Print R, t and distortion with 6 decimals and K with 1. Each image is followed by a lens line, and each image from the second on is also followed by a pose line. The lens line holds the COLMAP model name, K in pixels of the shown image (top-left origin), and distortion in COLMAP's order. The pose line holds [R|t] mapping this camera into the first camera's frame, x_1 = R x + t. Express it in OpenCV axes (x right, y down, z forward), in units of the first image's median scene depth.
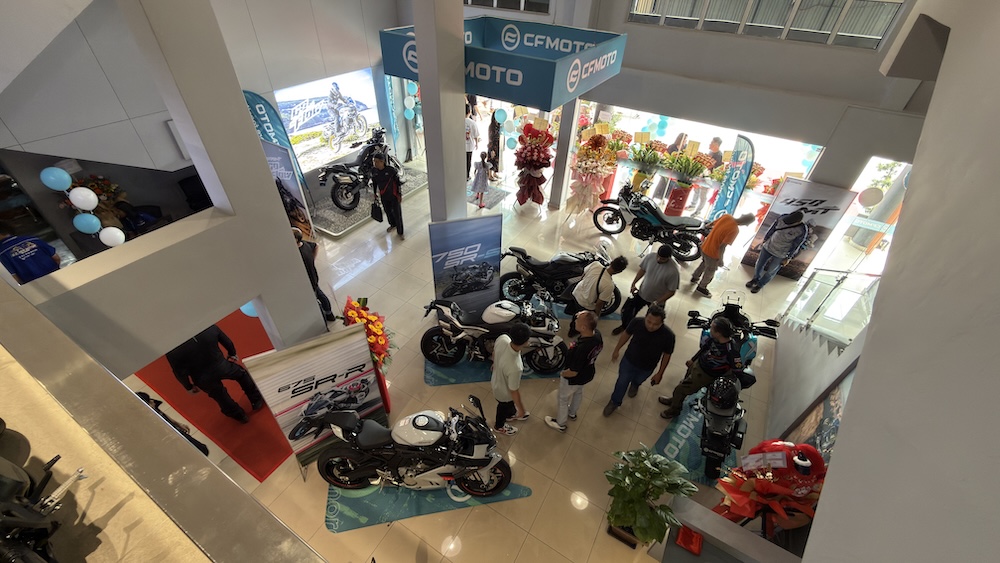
lens RADIAL K [[397.3, 0, 498.9], [0, 397.3, 285.5], [0, 0, 1]] dist [-0.000714, -0.000606]
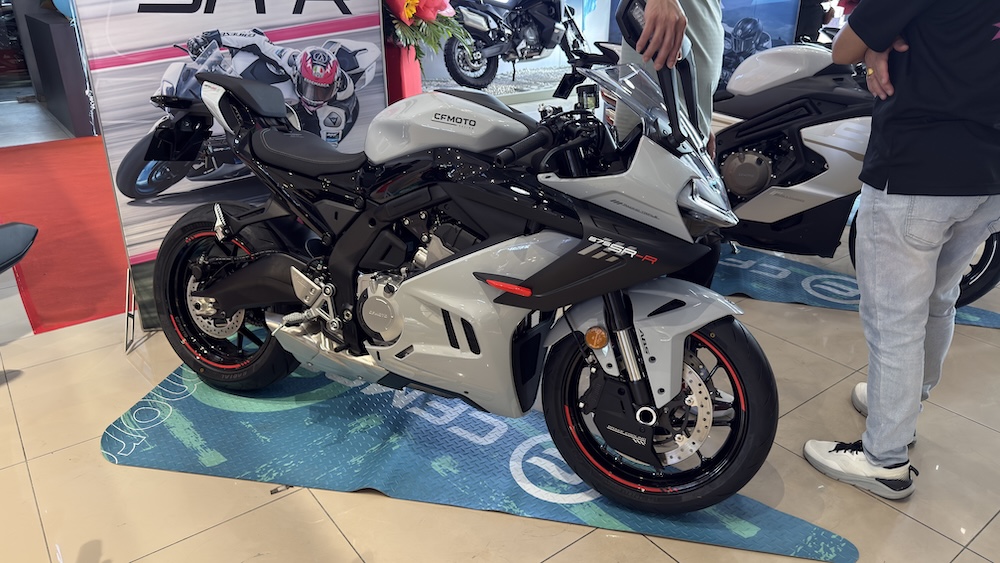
lens RADIAL K [[709.9, 0, 508.1], [0, 709.9, 278.7], [0, 0, 1]] dist [0.026794, -0.038196]
pose [[0.931778, 0.121182, -0.342205, 0.018608], [-0.212559, 0.946278, -0.243673, 0.533241], [0.294292, 0.299788, 0.907479, 0.542706]]
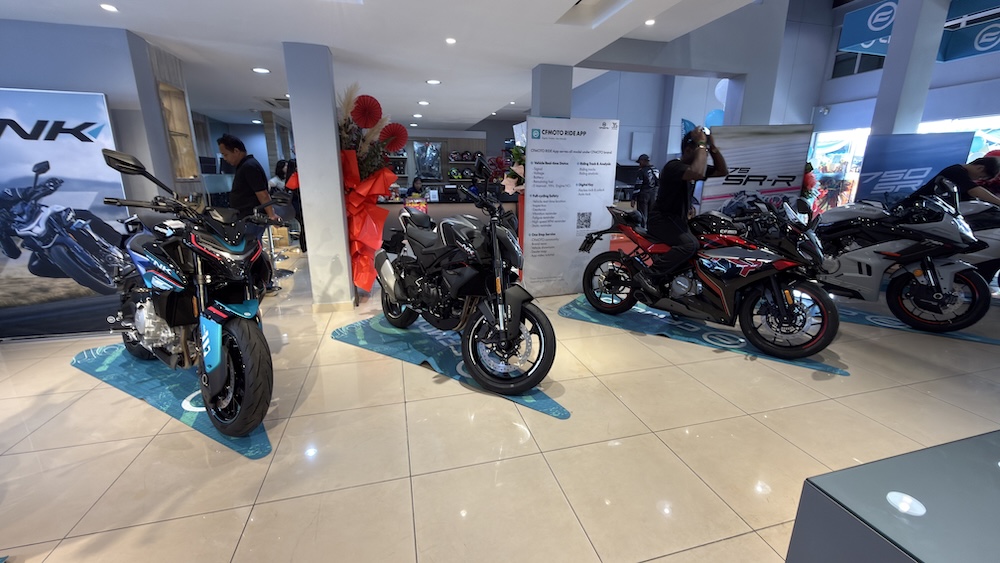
lens RADIAL K [[397.3, 0, 501.2], [0, 397.3, 277.5], [0, 0, 1]] dist [-0.000714, -0.000606]
pose [[0.715241, 0.141044, -0.684497, -0.124258], [-0.431510, 0.859562, -0.273774, 1.040832], [0.549754, 0.491182, 0.675656, -0.043572]]
